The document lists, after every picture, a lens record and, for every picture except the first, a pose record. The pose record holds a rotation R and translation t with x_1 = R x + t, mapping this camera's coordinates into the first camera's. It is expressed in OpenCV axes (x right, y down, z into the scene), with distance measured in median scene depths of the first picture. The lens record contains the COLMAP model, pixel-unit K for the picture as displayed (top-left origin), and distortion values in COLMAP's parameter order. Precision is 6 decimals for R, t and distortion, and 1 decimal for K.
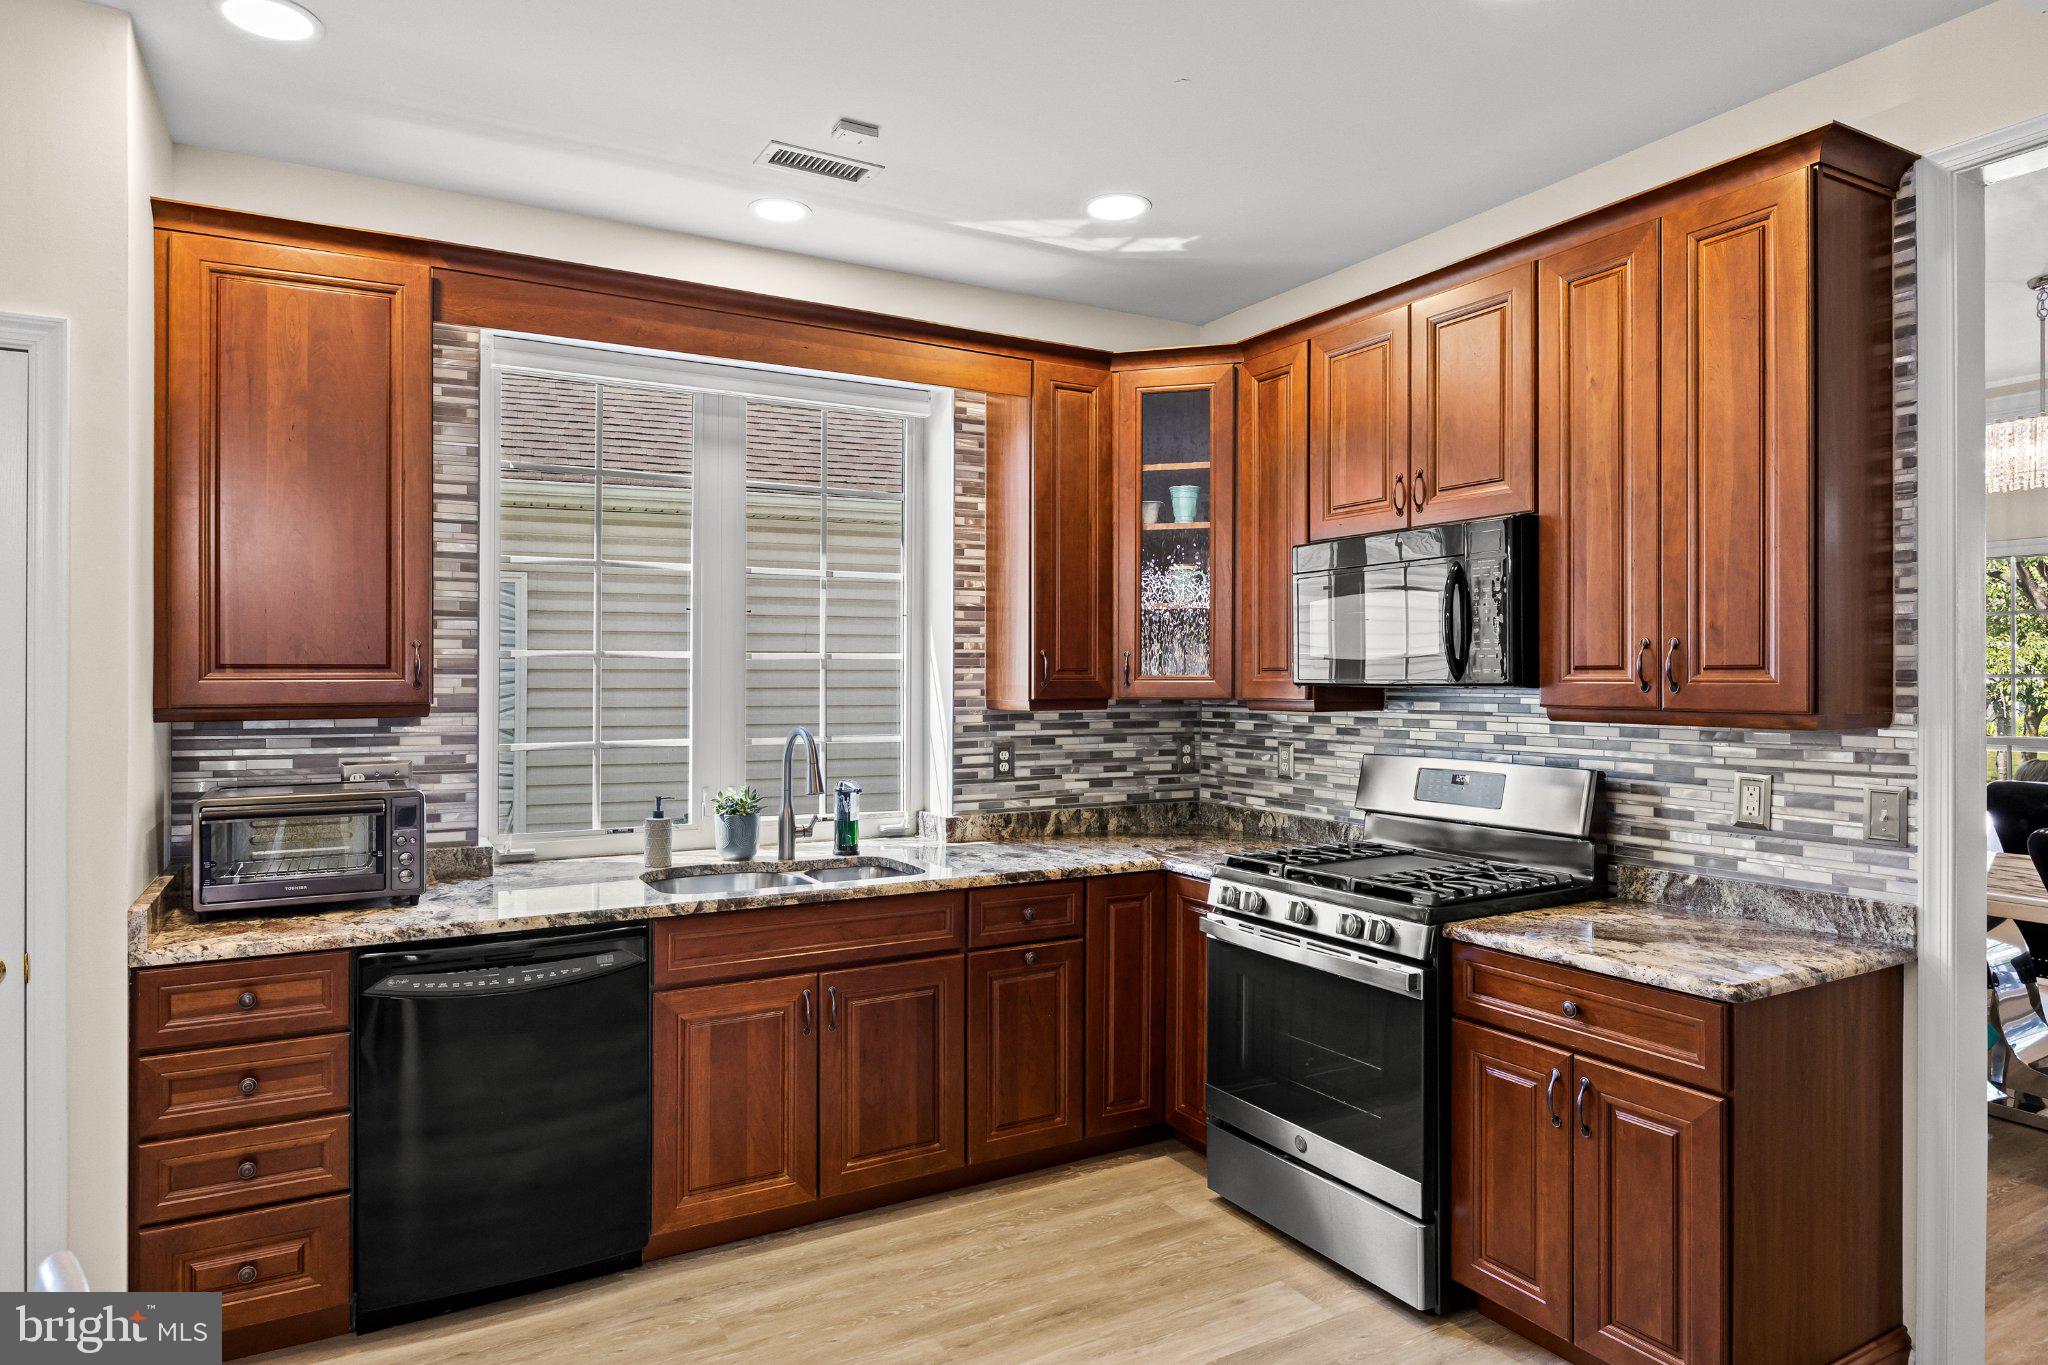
lens RADIAL K [[1199.3, 0, 1025.4], [0, 1199.3, 670.1], [0, 0, 1]] dist [-0.007786, 0.002660]
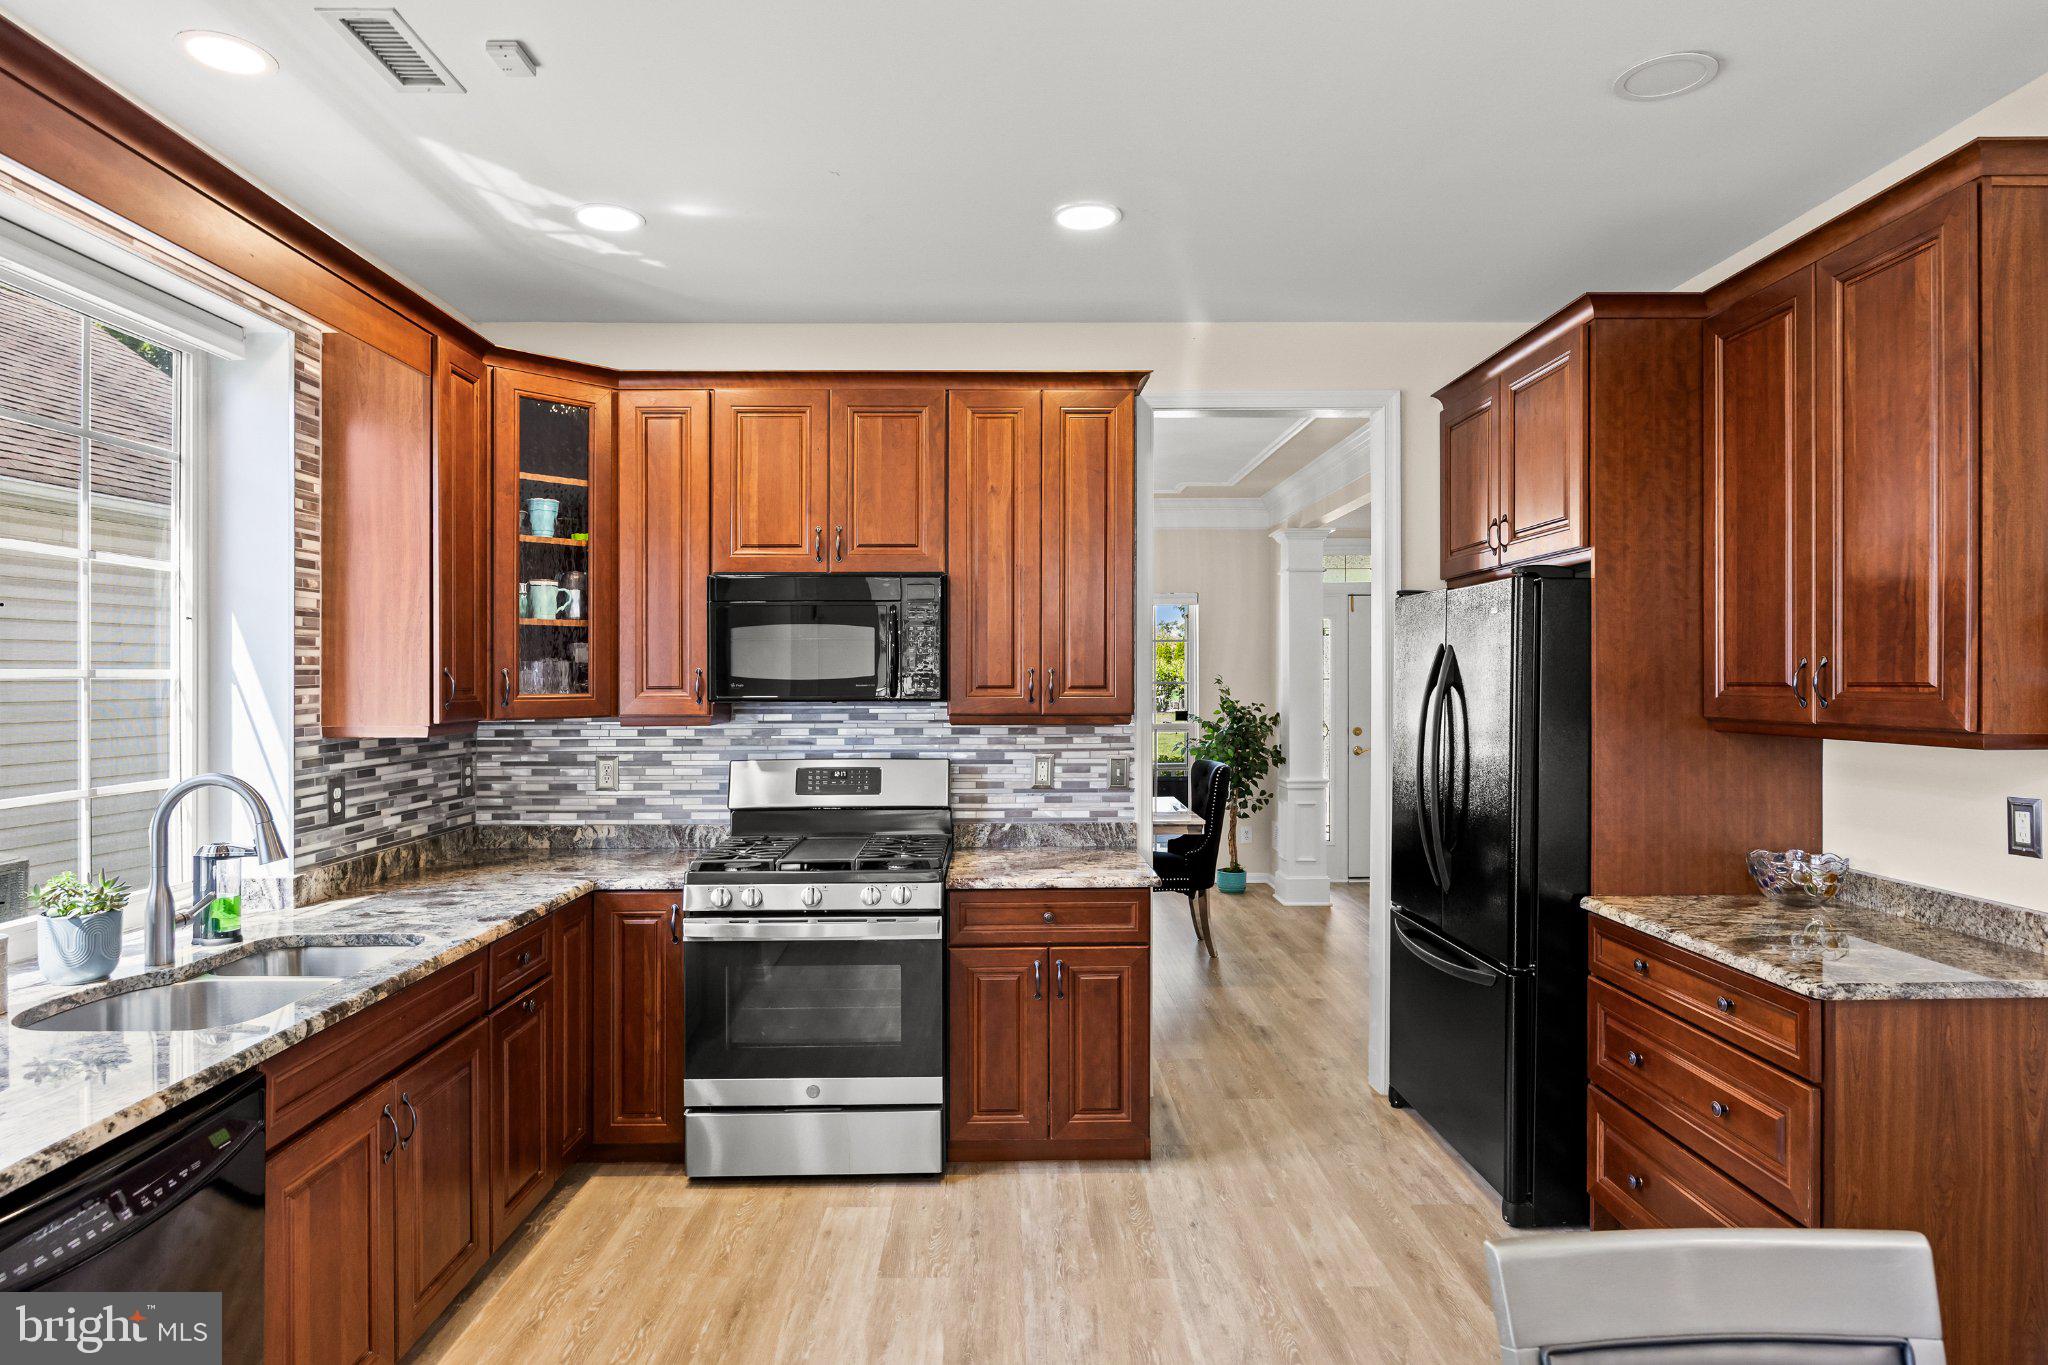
lens RADIAL K [[1125.9, 0, 1026.8], [0, 1125.9, 687.2], [0, 0, 1]] dist [-0.000603, 0.001505]
pose [[0.476045, -0.008413, 0.879381, -0.530224], [-0.002201, 0.999940, 0.010758, -0.012705], [-0.879418, -0.007056, 0.475998, 0.238828]]
